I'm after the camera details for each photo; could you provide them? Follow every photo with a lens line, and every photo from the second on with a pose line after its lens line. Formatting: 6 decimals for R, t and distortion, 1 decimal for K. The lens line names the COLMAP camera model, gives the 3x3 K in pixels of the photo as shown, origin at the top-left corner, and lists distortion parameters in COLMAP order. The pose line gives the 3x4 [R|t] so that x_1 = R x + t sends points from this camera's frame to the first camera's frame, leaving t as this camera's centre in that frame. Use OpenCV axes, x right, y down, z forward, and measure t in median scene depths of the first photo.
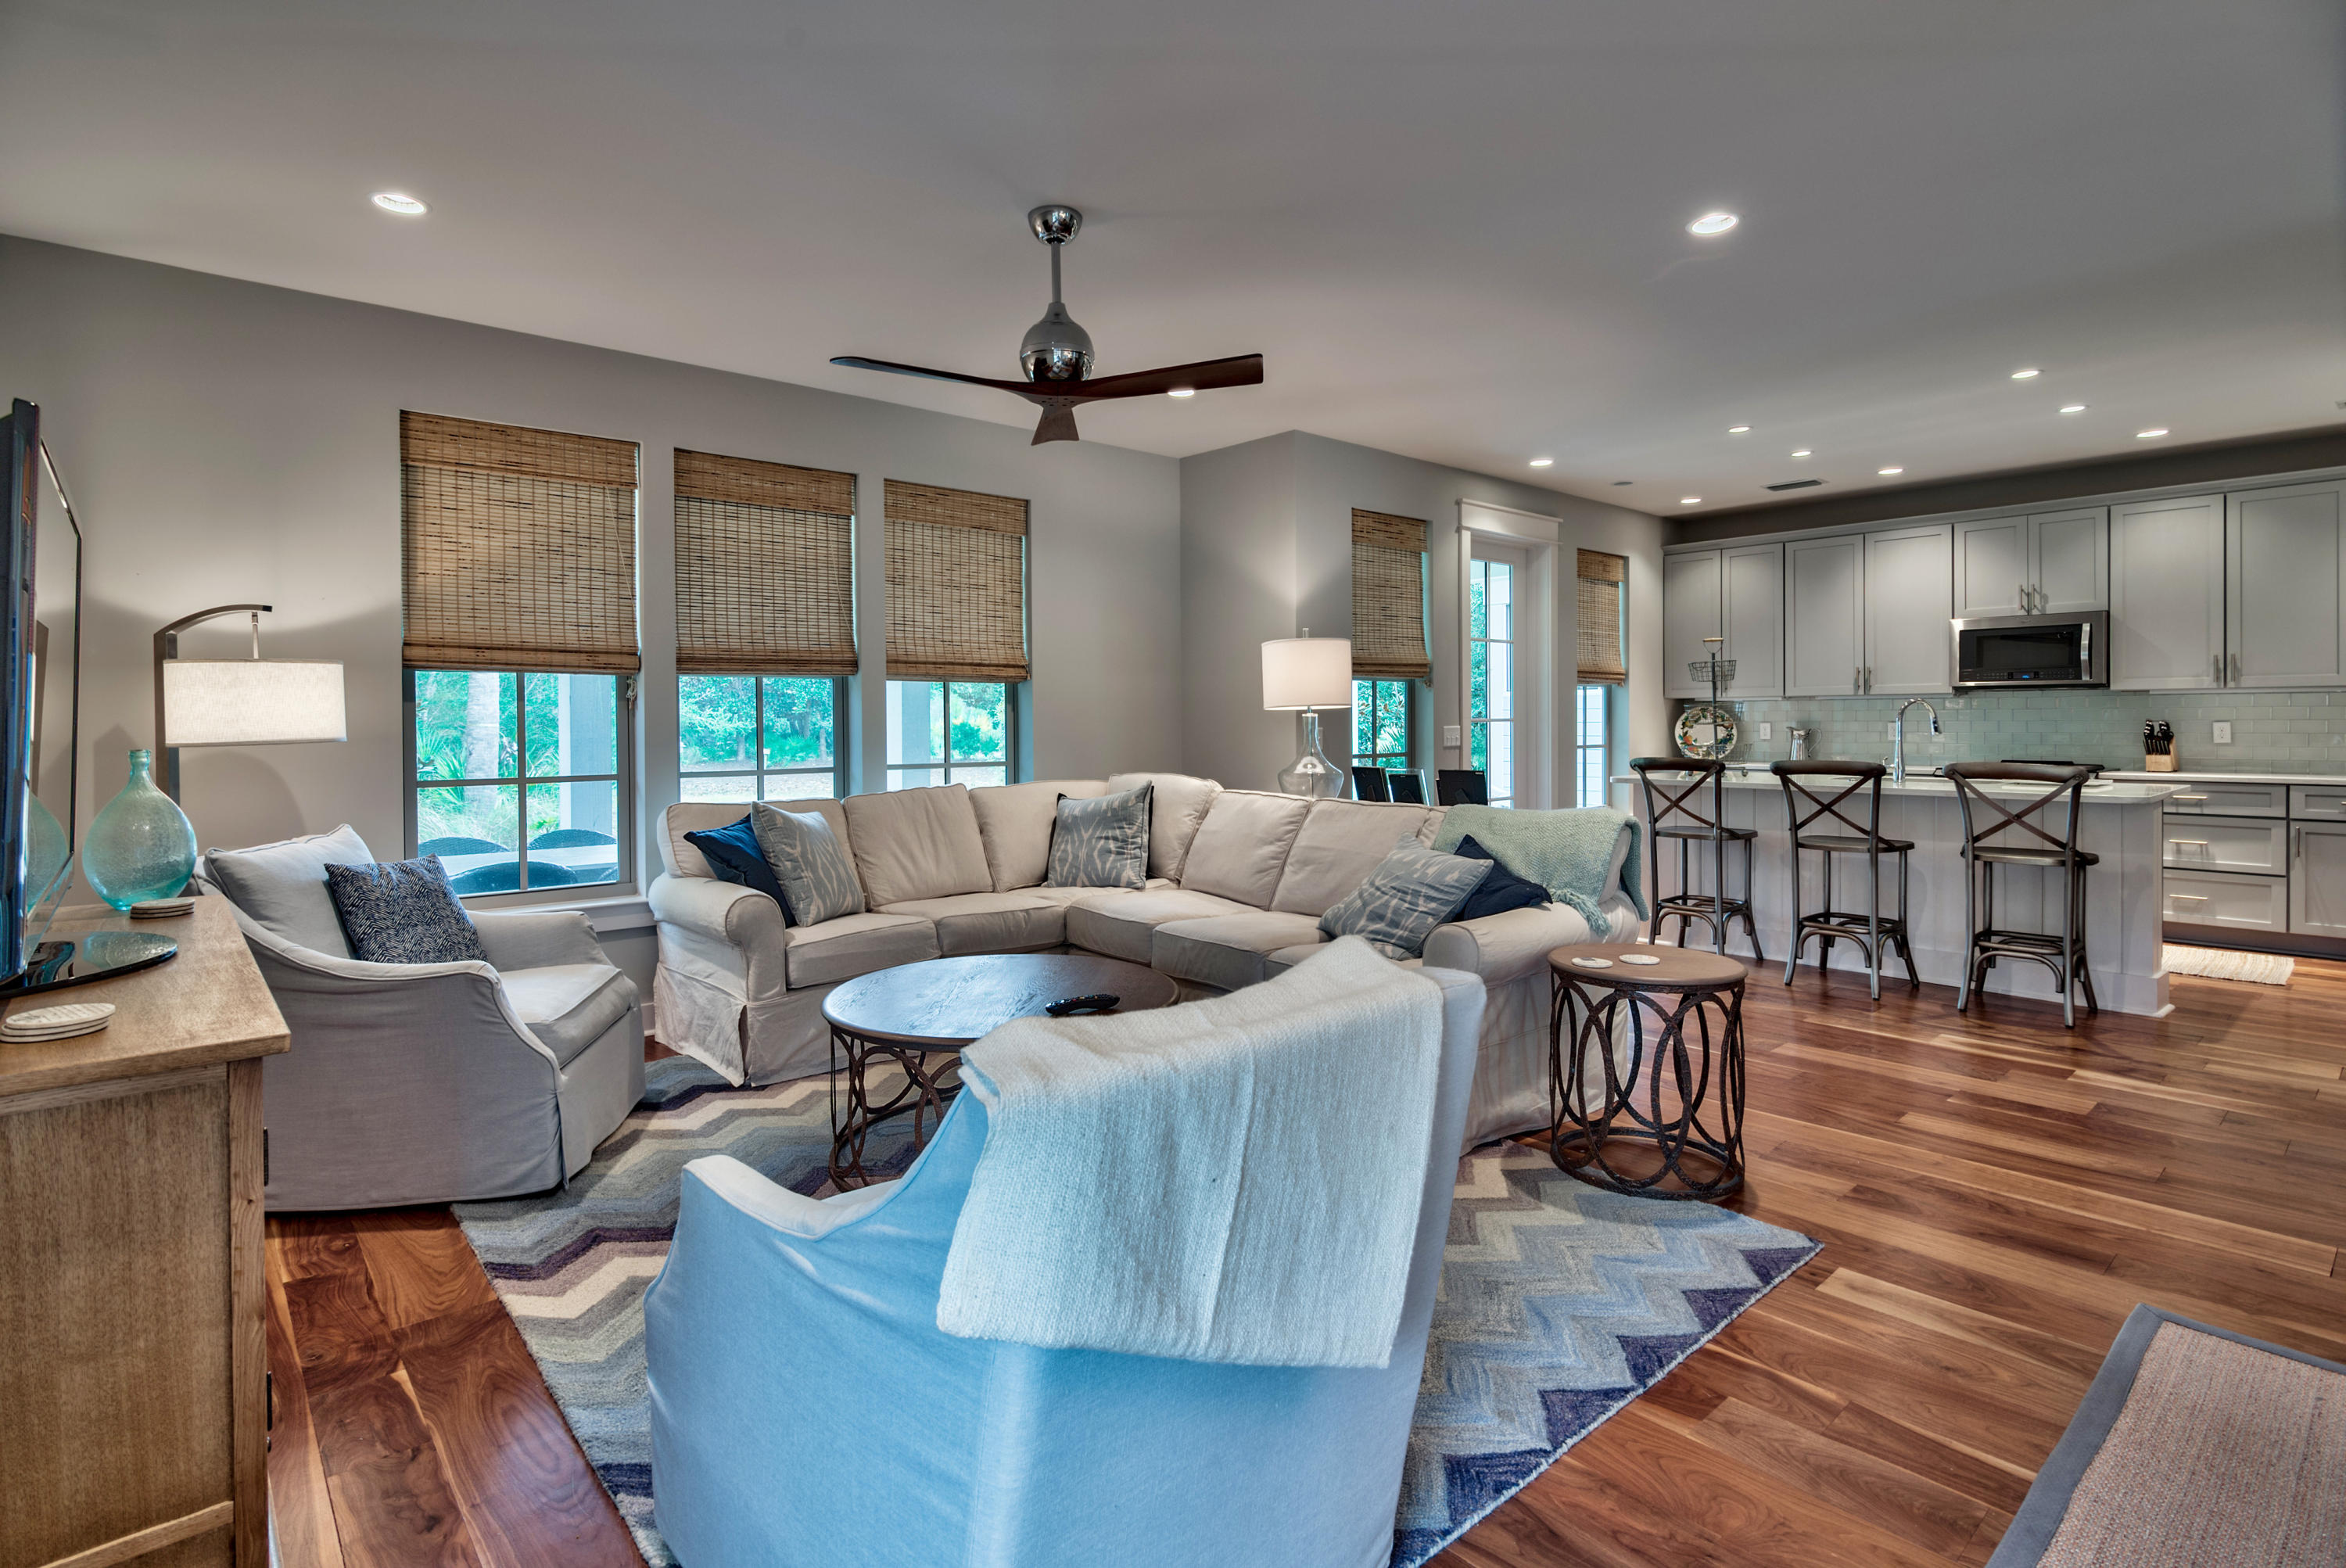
lens RADIAL K [[1164.3, 0, 1197.2], [0, 1164.3, 712.7], [0, 0, 1]] dist [-0.017777, 0.001033]
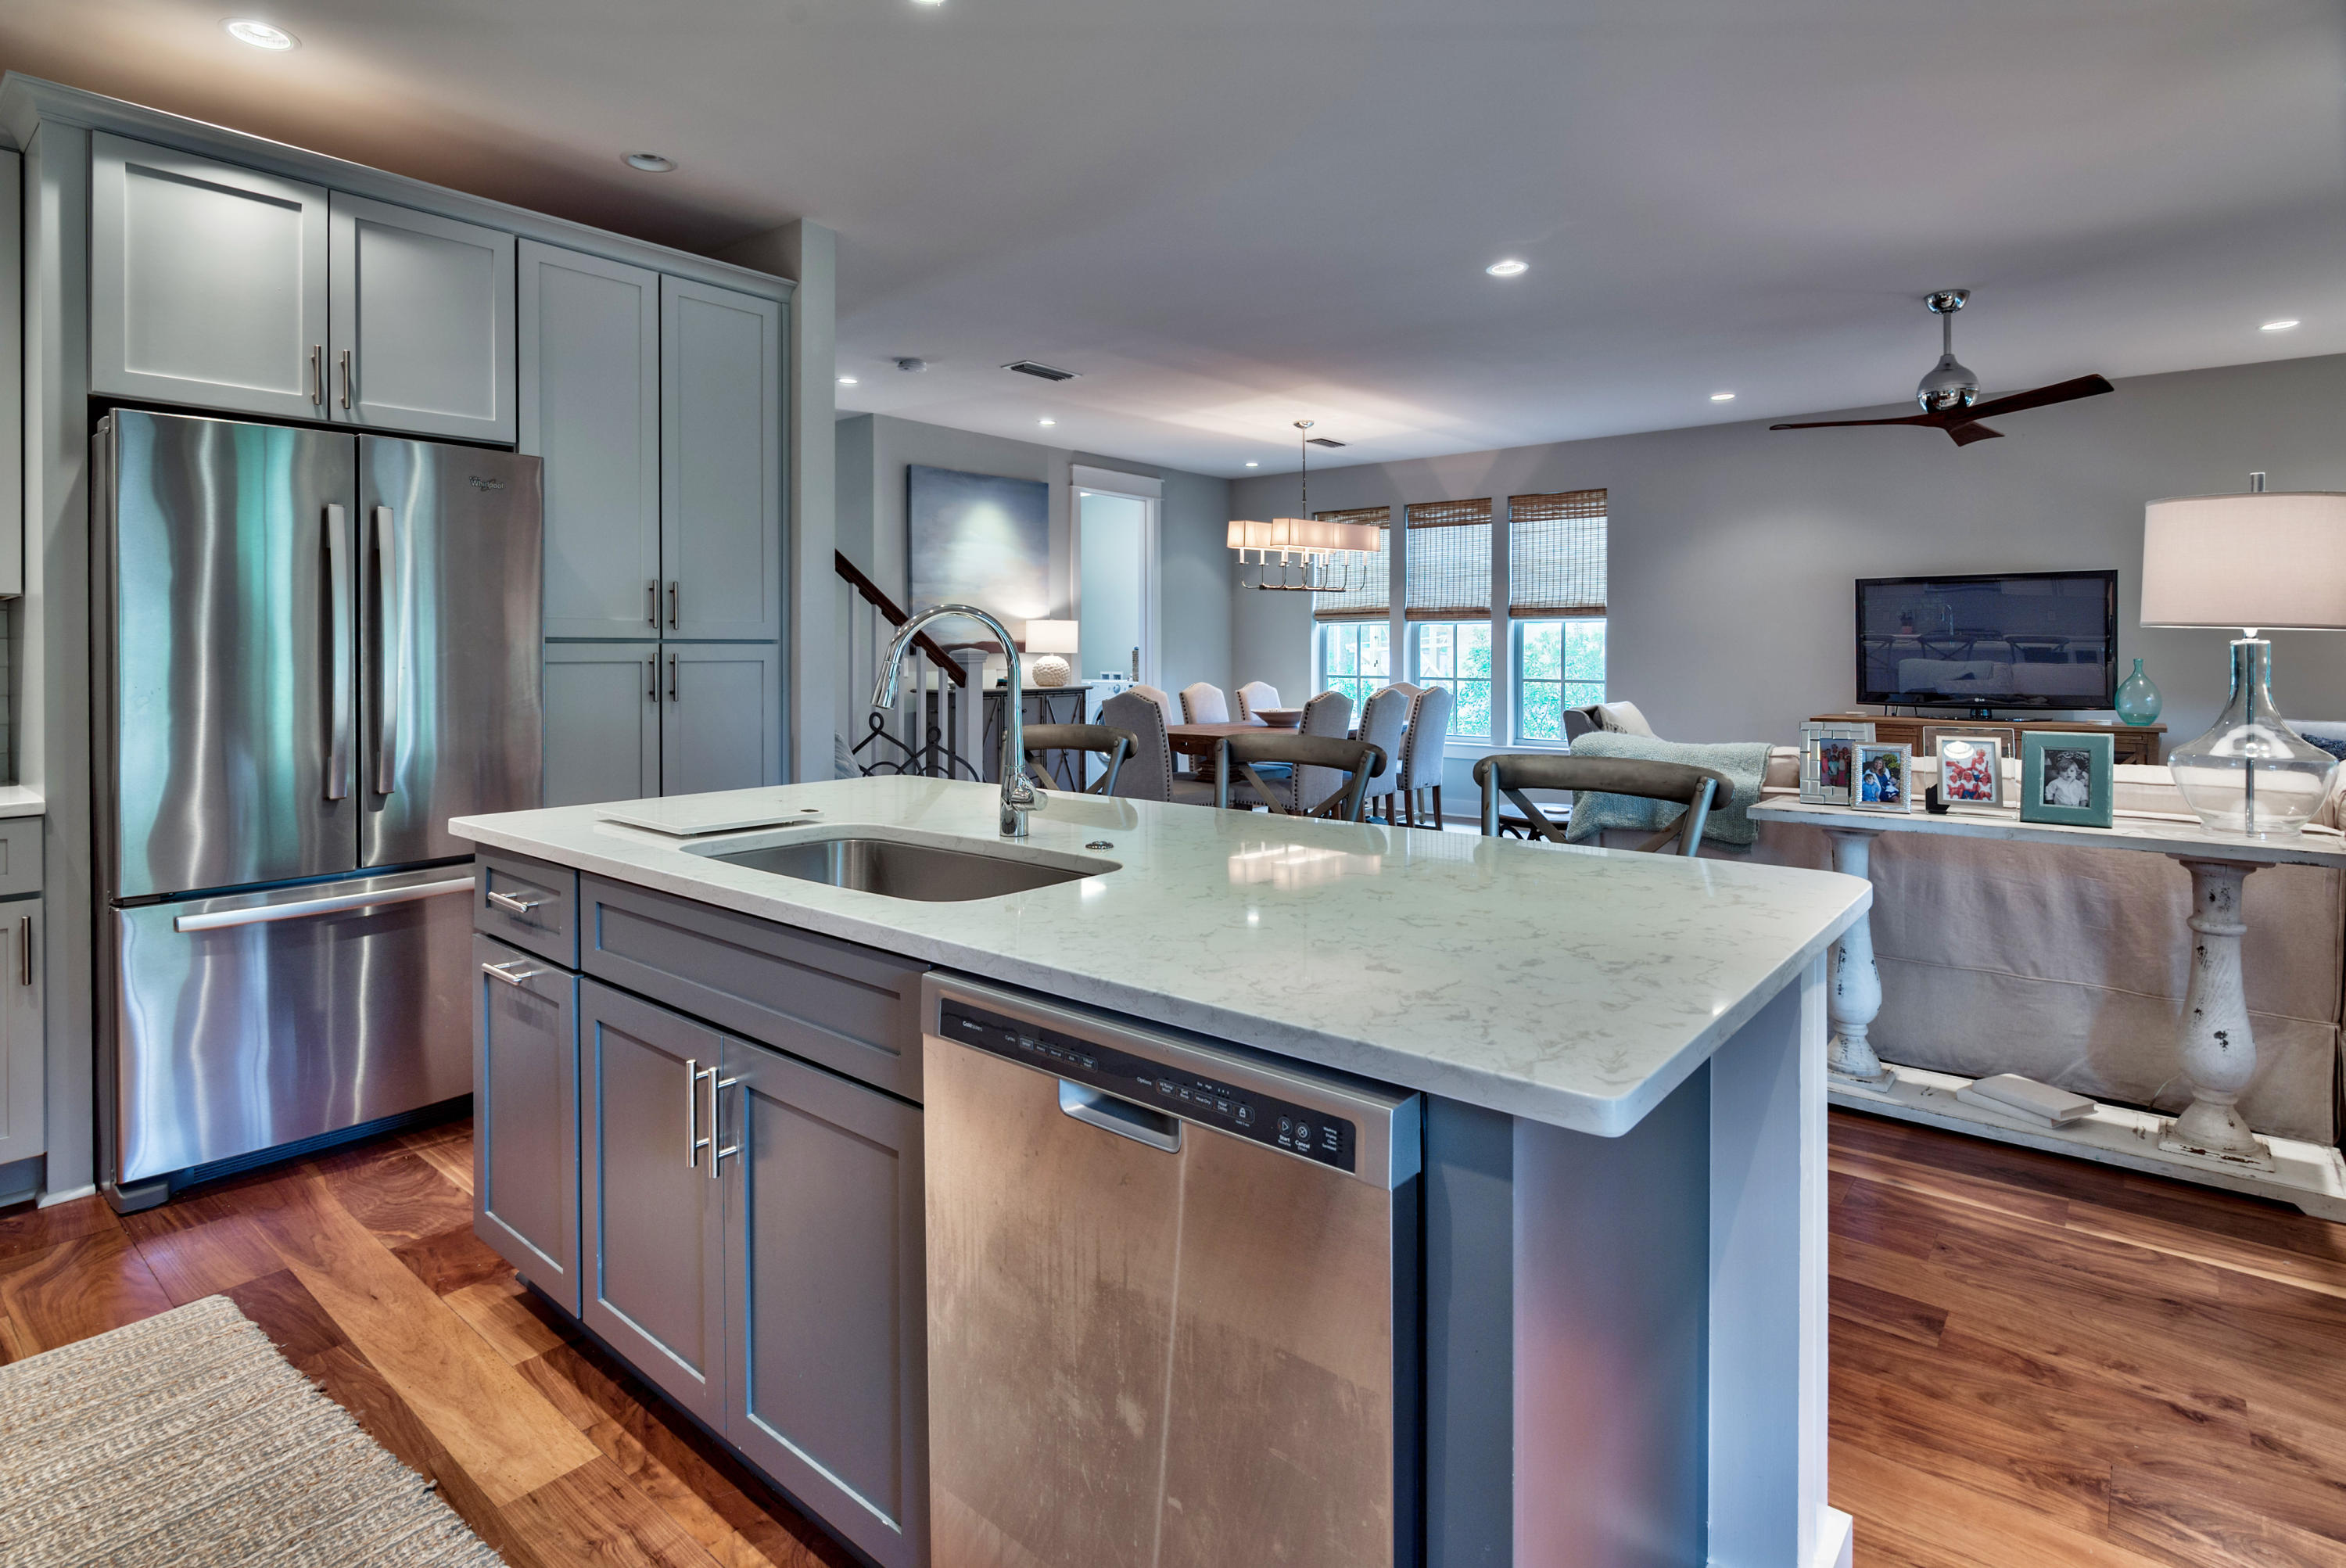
lens RADIAL K [[1164.3, 0, 1112.2], [0, 1164.3, 698.0], [0, 0, 1]] dist [-0.017777, 0.001033]
pose [[-0.997545, 0.009140, -0.069424, 0.740060], [0.006766, 0.999387, 0.034353, 0.007363], [0.069696, 0.033799, -0.996996, 1.745511]]
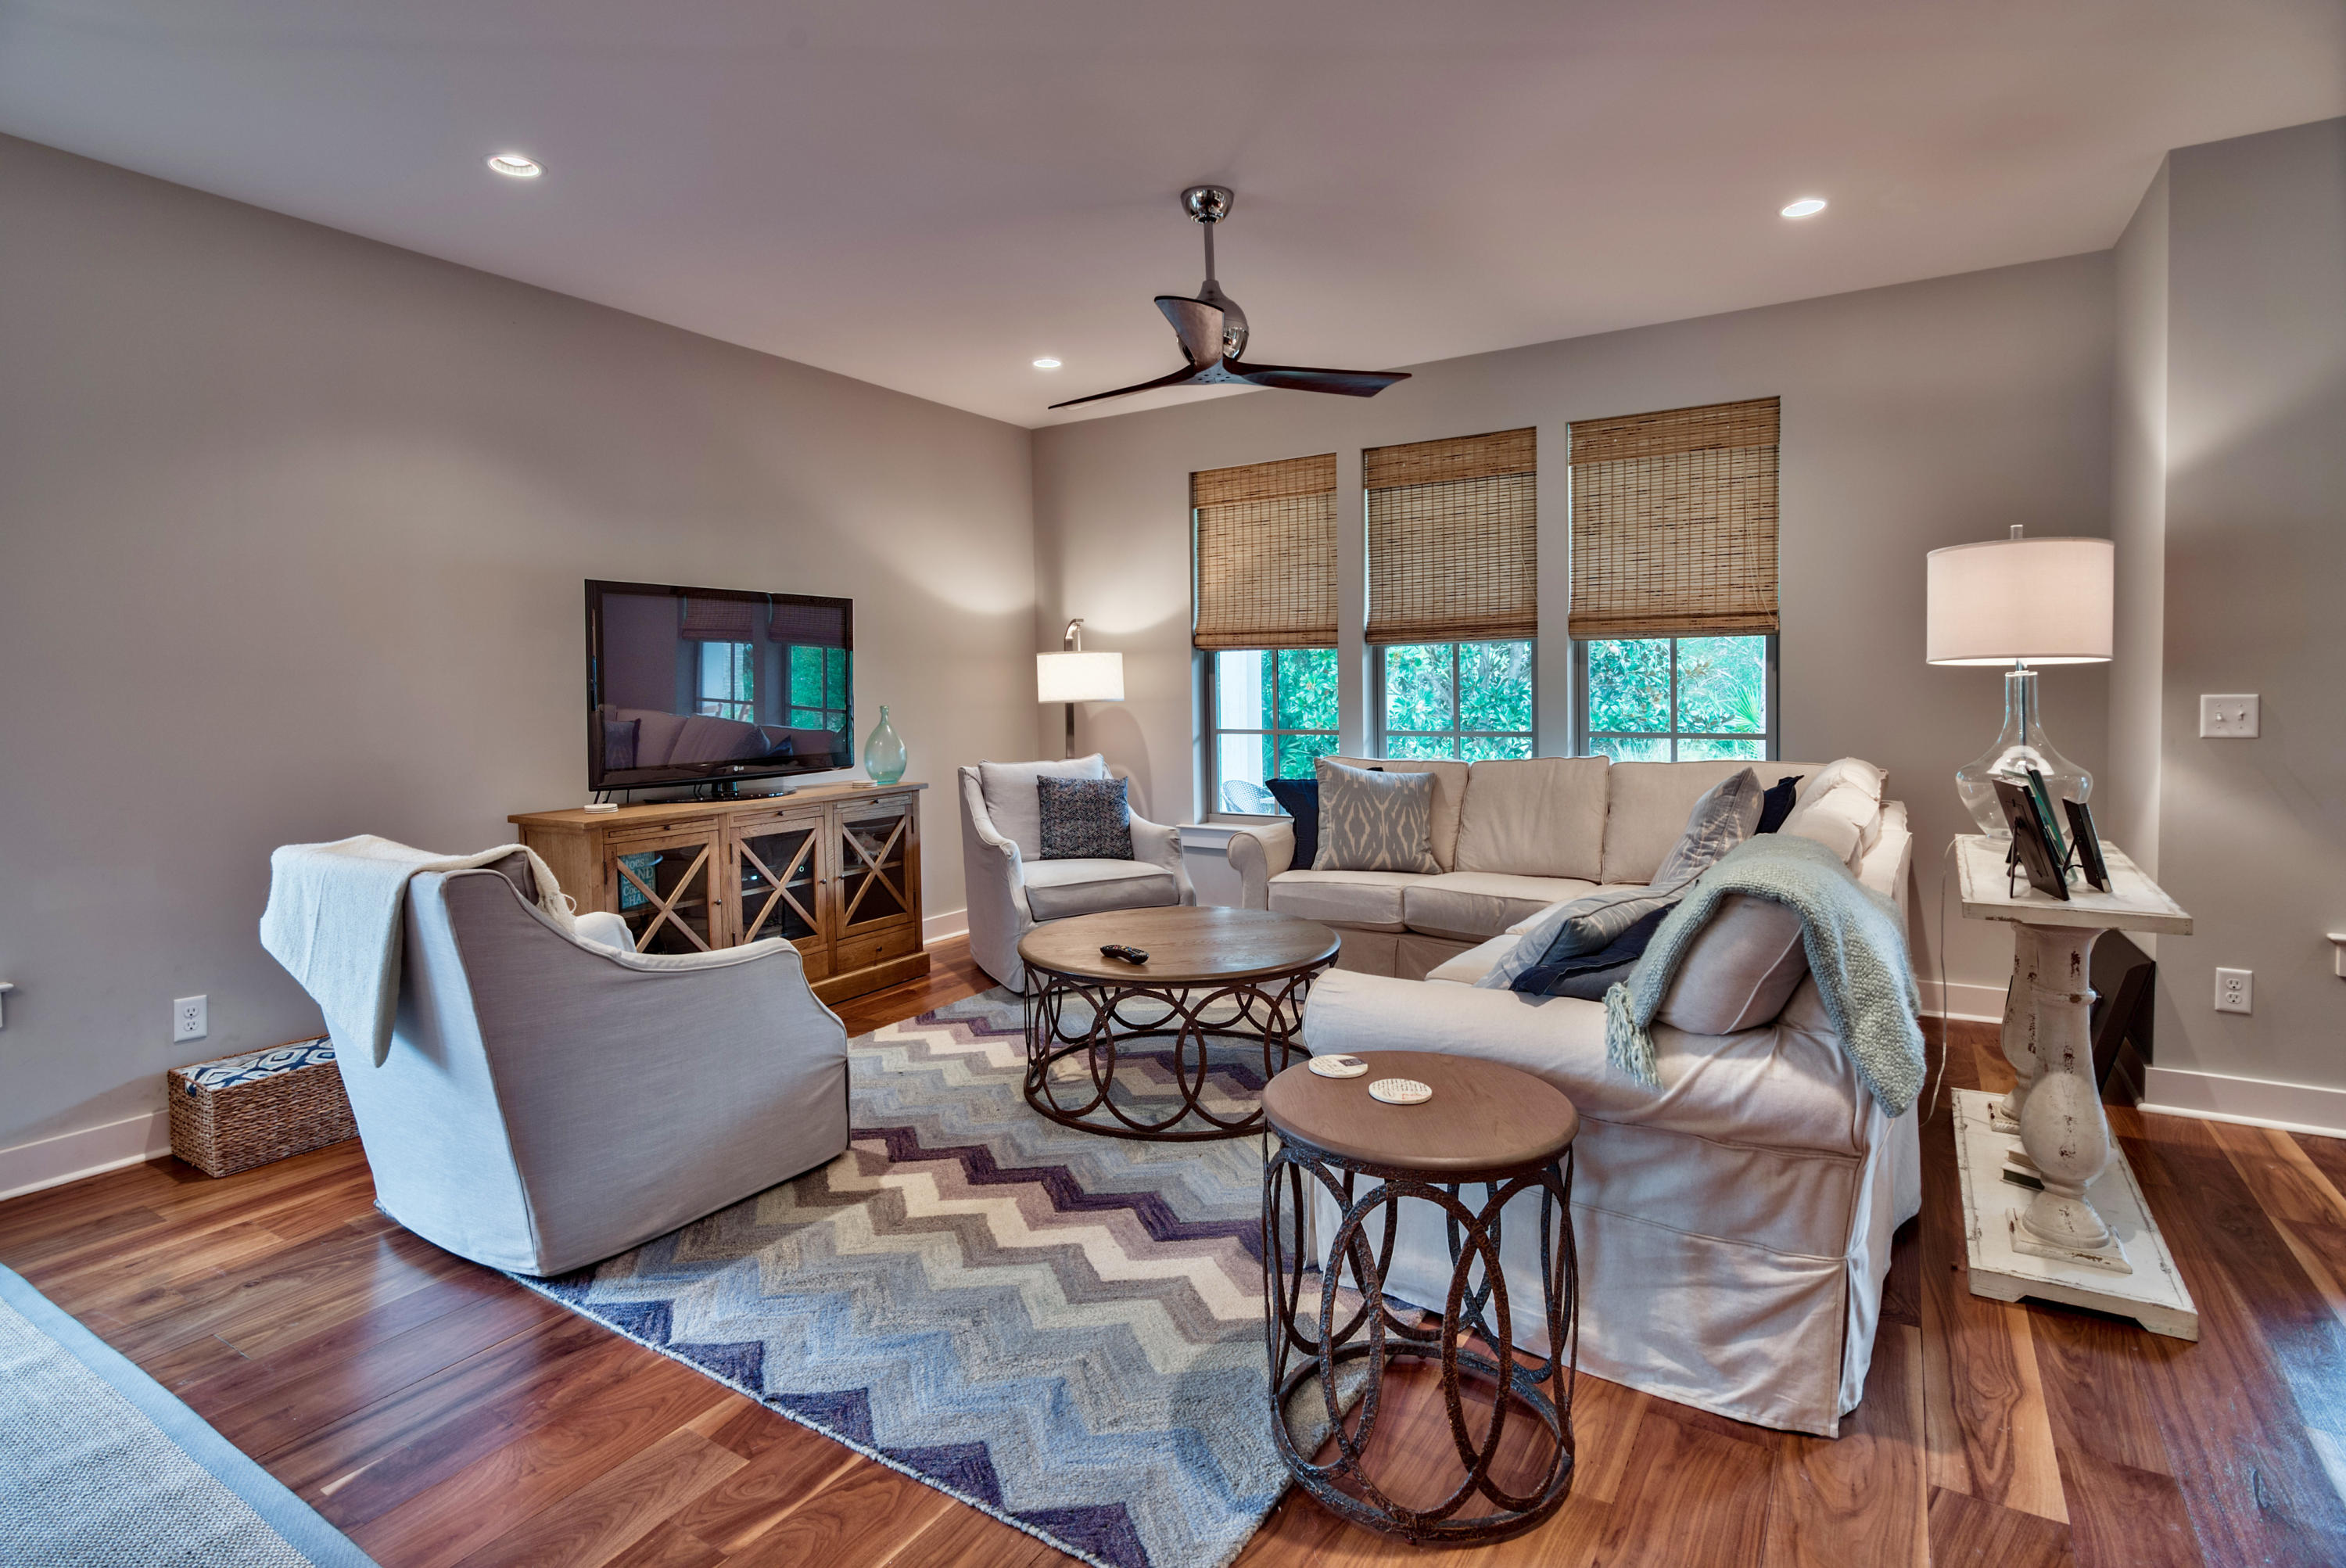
lens RADIAL K [[1164.3, 0, 1131.2], [0, 1164.3, 713.3], [0, 0, 1]] dist [-0.017777, 0.001033]
pose [[0.260964, 0.022516, -0.965086, 0.635833], [0.020067, 0.999385, 0.028742, -0.003768], [0.965140, -0.026867, 0.260351, 0.488054]]
